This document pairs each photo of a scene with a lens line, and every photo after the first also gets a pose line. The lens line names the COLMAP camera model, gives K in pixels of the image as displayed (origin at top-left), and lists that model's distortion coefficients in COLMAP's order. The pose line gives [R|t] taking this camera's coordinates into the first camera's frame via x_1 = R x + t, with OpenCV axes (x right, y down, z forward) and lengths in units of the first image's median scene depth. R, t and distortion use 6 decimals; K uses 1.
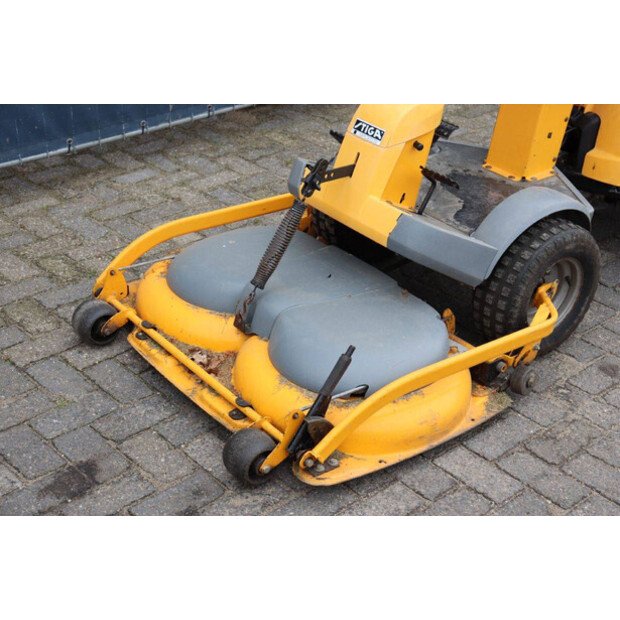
lens RADIAL K [[1010.3, 0, 310.0], [0, 1010.3, 310.0], [0, 0, 1]] dist [0.136690, 0.040752]
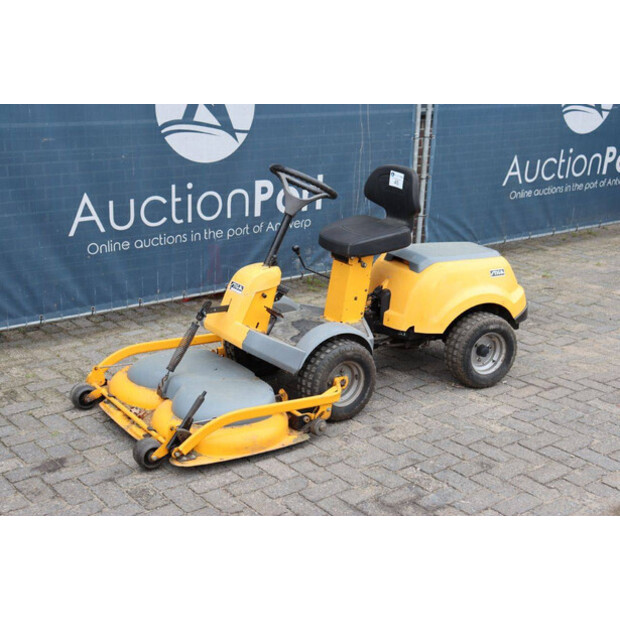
lens RADIAL K [[864.4, 0, 310.0], [0, 864.4, 310.0], [0, 0, 1]] dist [0.051041, 0.079211]
pose [[0.997803, 0.013141, -0.064941, 0.285658], [-0.028386, 0.970413, -0.239775, 0.227385], [0.059869, 0.241091, 0.968654, -0.473553]]
